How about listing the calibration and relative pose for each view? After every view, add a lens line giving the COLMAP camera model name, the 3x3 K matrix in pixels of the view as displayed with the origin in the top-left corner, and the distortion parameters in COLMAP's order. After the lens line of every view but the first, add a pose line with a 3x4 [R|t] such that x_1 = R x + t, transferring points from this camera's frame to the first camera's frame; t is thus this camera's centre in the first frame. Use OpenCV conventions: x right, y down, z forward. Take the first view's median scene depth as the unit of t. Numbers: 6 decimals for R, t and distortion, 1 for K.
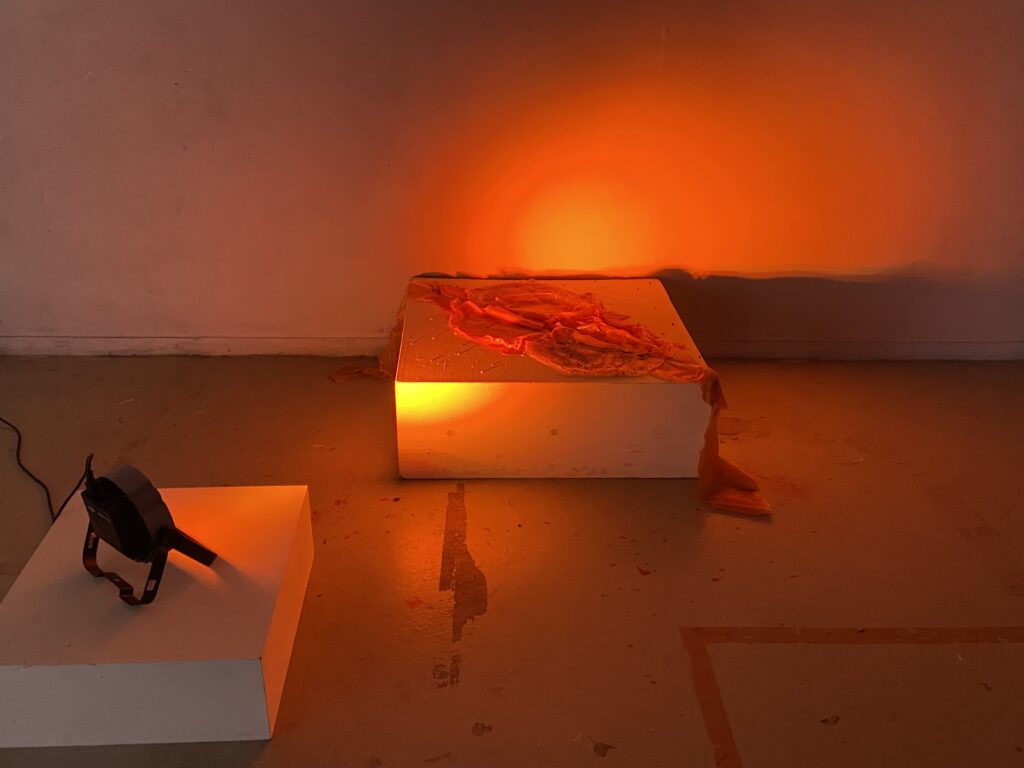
lens RADIAL K [[821.2, 0, 515.1], [0, 821.2, 382.9], [0, 0, 1]] dist [0.067971, -0.020603]
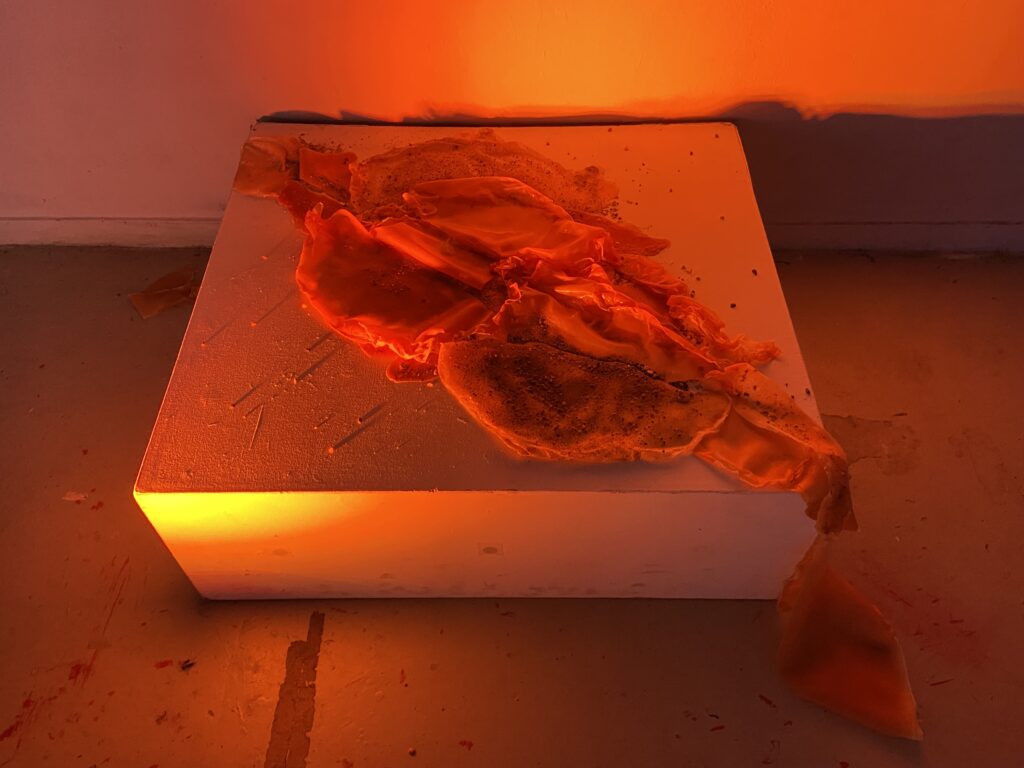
lens RADIAL K [[821.2, 0, 507.0], [0, 821.2, 384.4], [0, 0, 1]] dist [0.067971, -0.020603]
pose [[0.998547, 0.023062, -0.048701, 0.073077], [-0.002486, 0.922543, 0.385887, -0.206964], [0.053828, -0.385205, 0.921260, 0.535545]]
